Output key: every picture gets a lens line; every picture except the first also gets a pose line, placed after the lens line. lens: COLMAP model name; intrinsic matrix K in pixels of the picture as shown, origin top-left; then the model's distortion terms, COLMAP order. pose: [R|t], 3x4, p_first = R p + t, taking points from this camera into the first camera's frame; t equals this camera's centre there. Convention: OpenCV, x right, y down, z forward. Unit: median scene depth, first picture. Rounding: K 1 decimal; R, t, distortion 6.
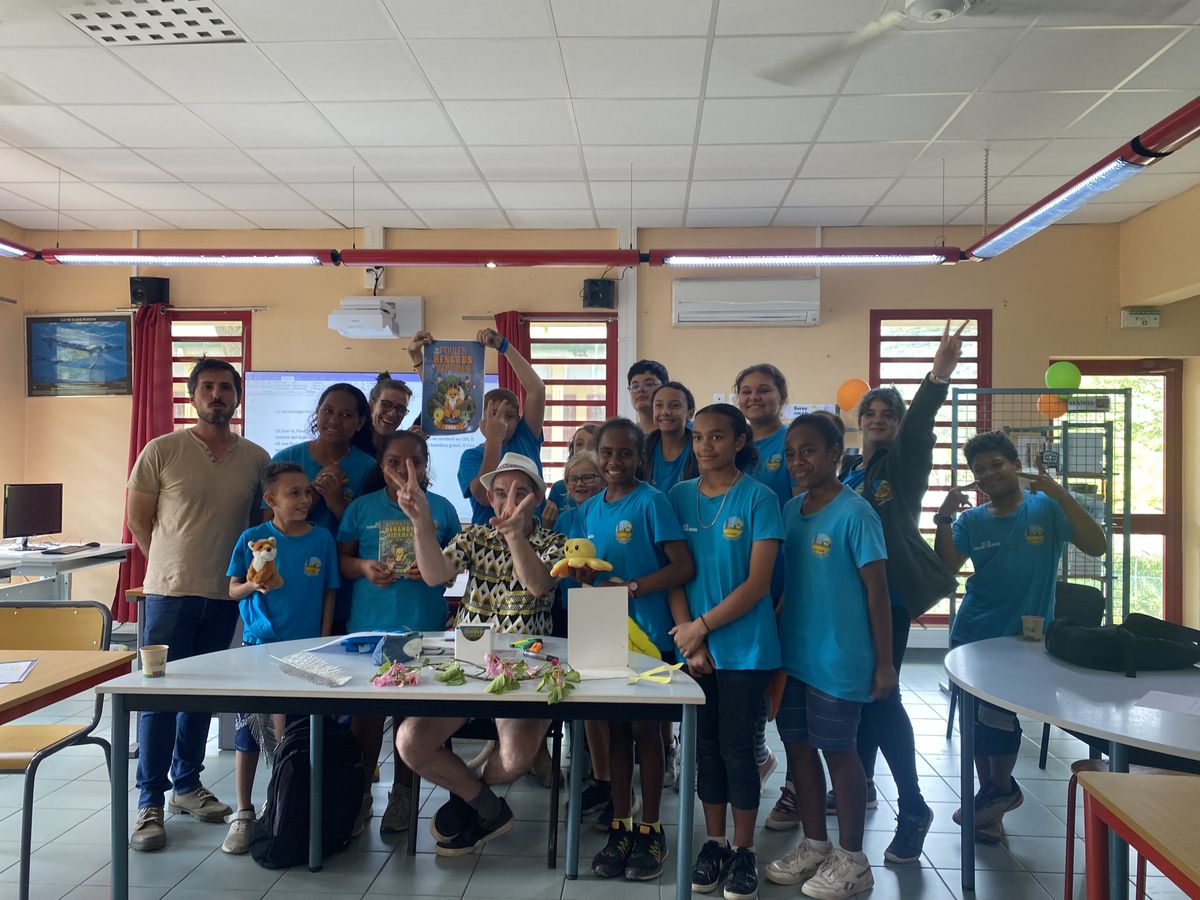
lens RADIAL K [[924.5, 0, 602.1], [0, 924.5, 446.5], [0, 0, 1]] dist [0.036014, -0.009738]
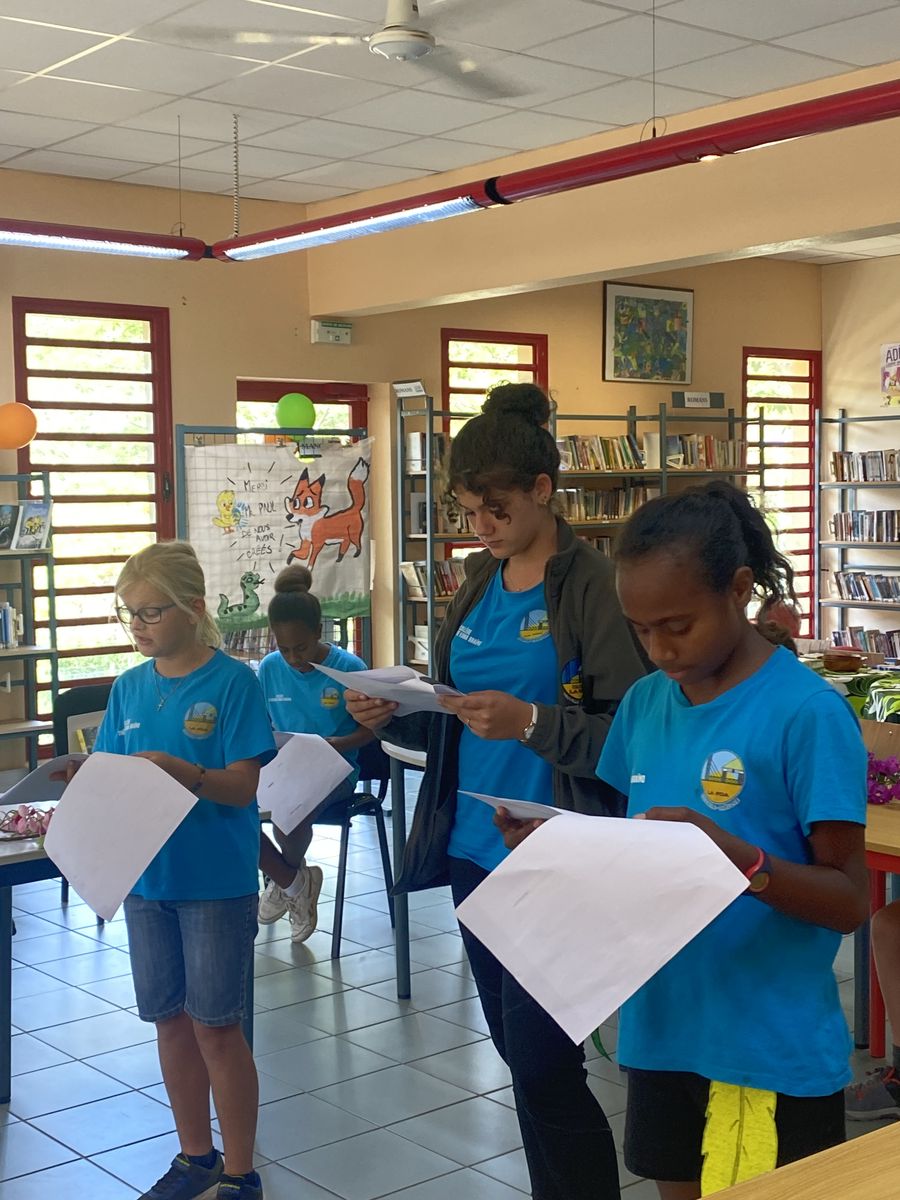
lens RADIAL K [[1666.5, 0, 448.9], [0, 1666.5, 602.3], [0, 0, 1]] dist [0.012758, 0.000000]
pose [[0.730729, -0.064417, 0.679622, -0.323825], [0.007985, 0.996276, 0.085845, -0.030152], [-0.682621, -0.057303, 0.728522, -0.104507]]
